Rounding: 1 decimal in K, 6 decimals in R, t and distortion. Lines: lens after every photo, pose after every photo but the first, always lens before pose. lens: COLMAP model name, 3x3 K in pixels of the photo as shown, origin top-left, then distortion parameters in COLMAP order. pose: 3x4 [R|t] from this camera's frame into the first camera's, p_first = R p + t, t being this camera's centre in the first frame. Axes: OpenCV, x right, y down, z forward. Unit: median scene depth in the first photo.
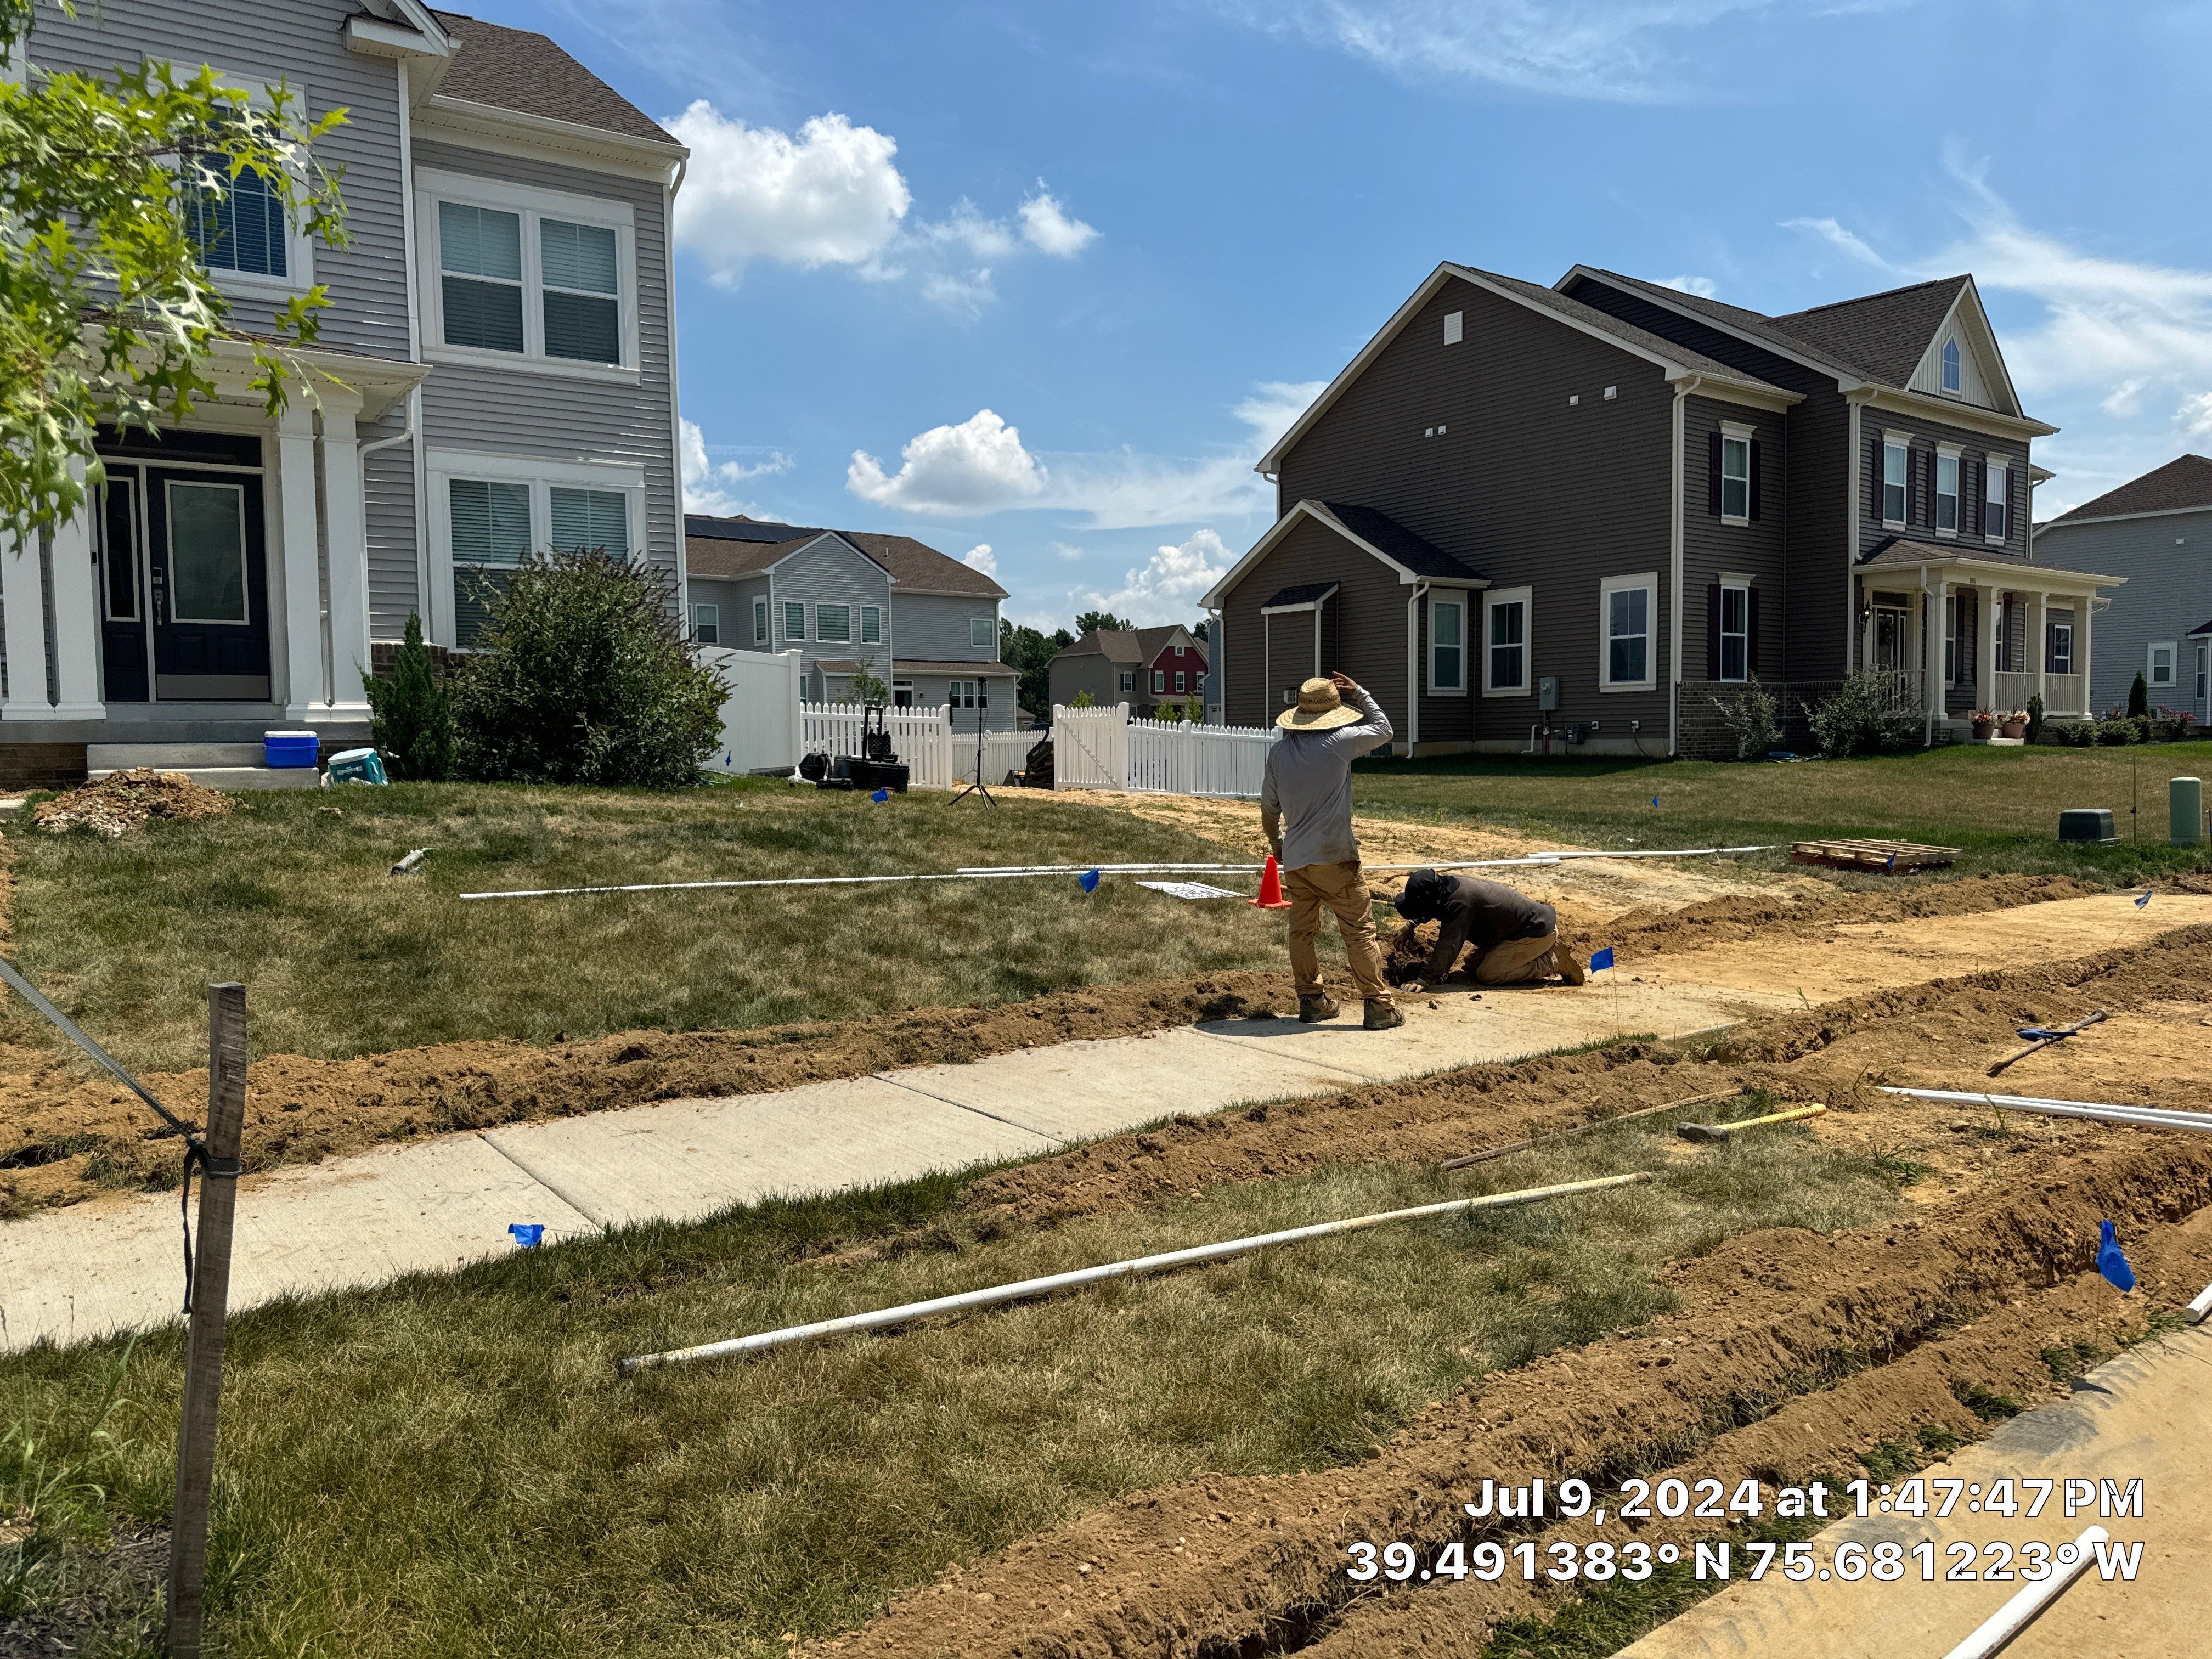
lens RADIAL K [[1582.8, 0, 1098.3], [0, 1582.8, 840.0], [0, 0, 1]] dist [0.121027, -0.178899]
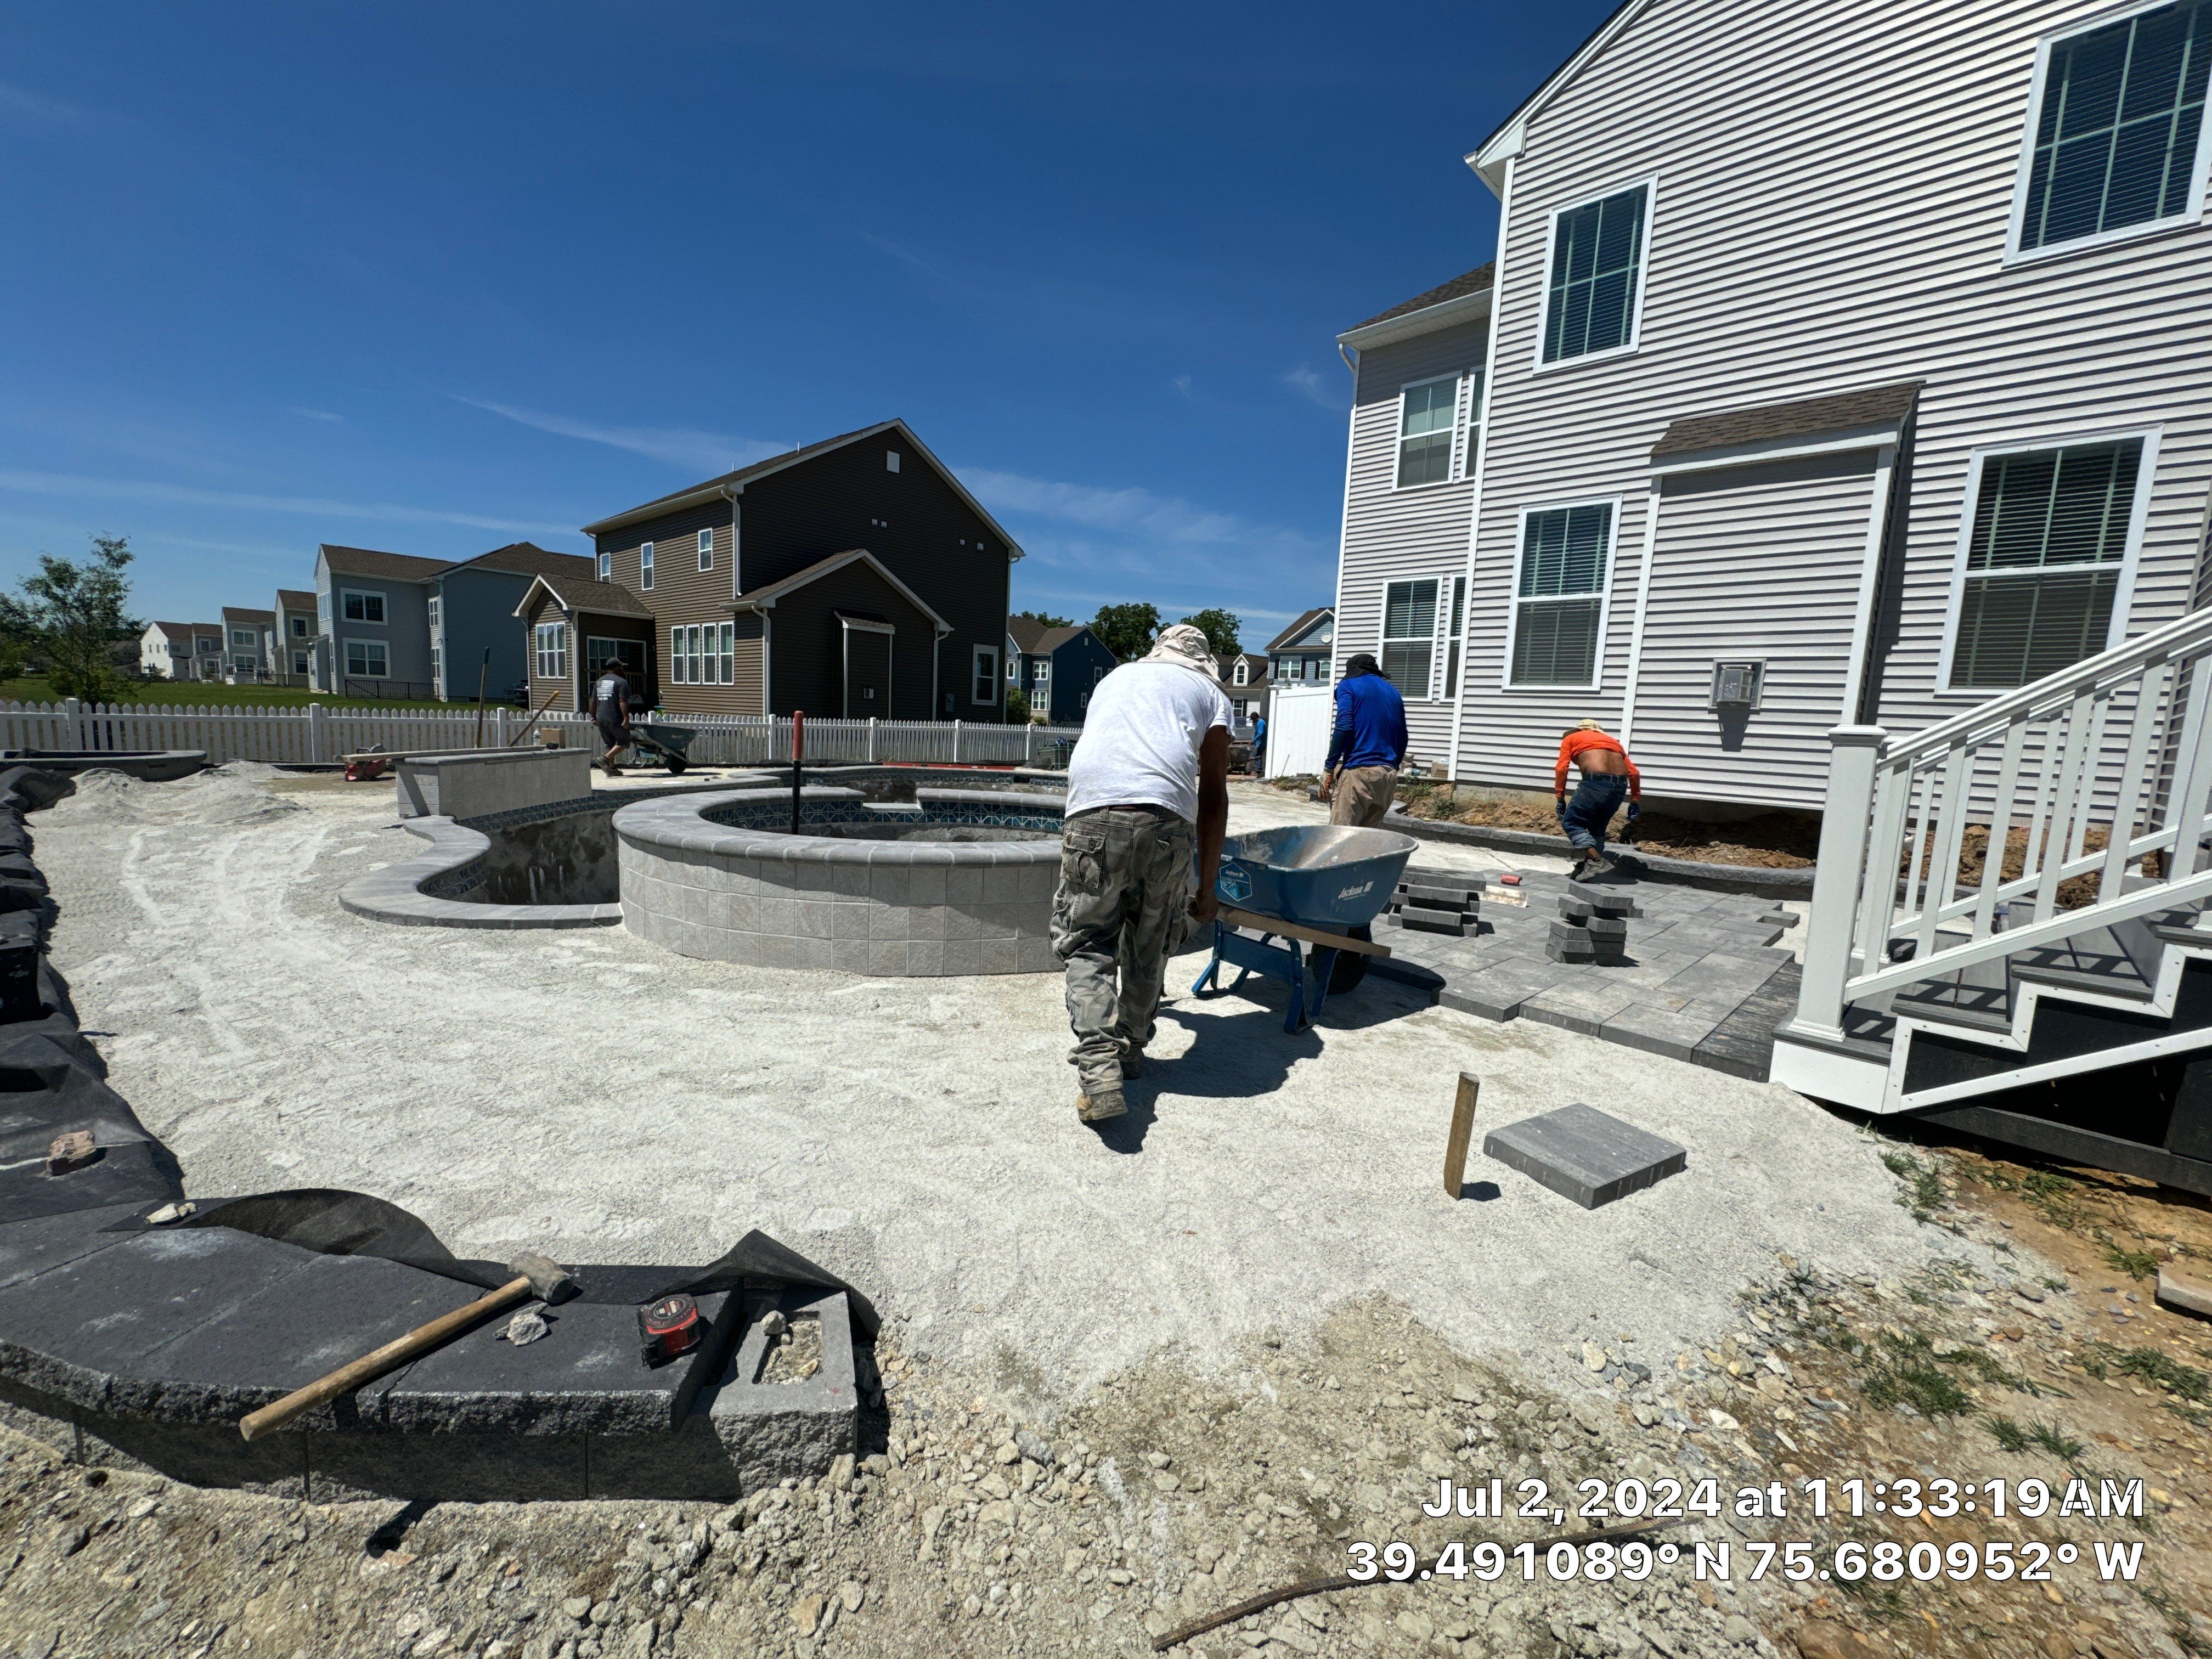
lens RADIAL K [[880.3, 0, 1103.0], [0, 880.3, 828.1], [0, 0, 1]] dist [-0.002275, 0.000577]
pose [[-0.180928, -0.117084, 0.976502, -0.754545], [0.012941, 0.992519, 0.121402, -0.071652], [-0.983411, 0.034602, -0.178060, 1.044661]]
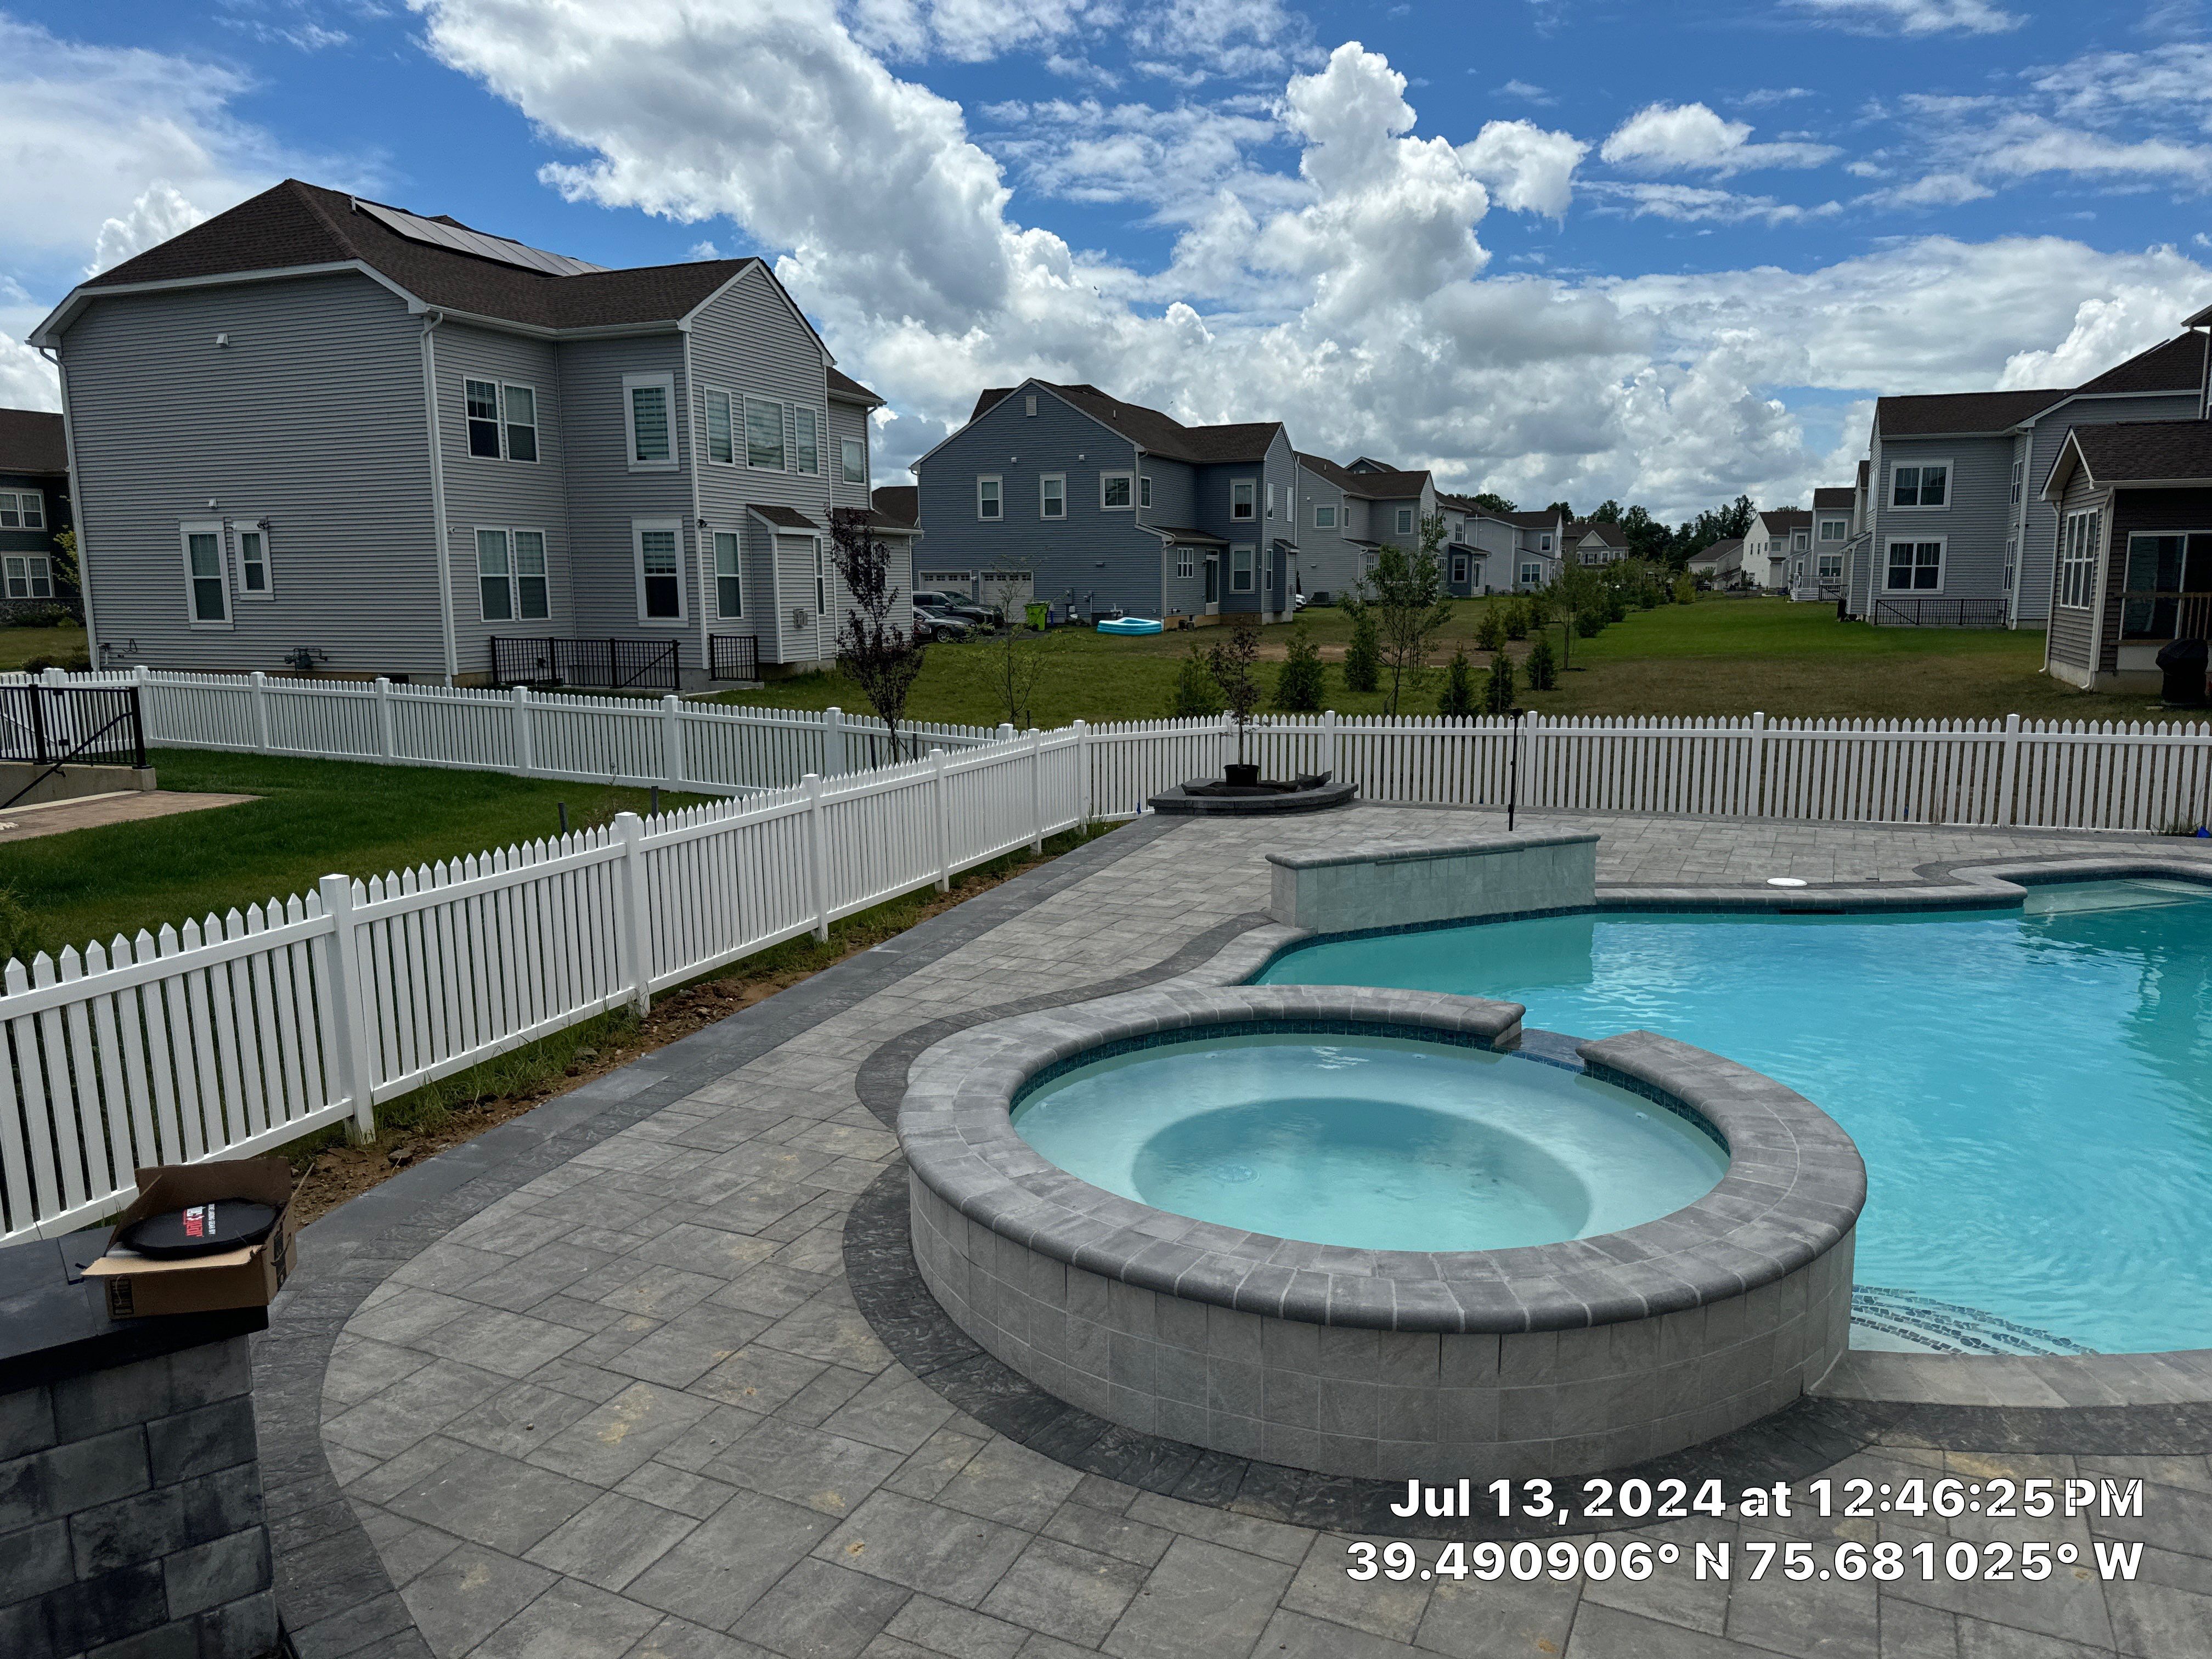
lens RADIAL K [[1556.4, 0, 1092.1], [0, 1556.4, 821.5], [0, 0, 1]] dist [0.084544, -0.119698]
pose [[0.864978, -0.070564, 0.496824, -0.703407], [0.026293, 0.995077, 0.095555, -0.103626], [-0.501121, -0.069590, 0.862575, 0.915087]]
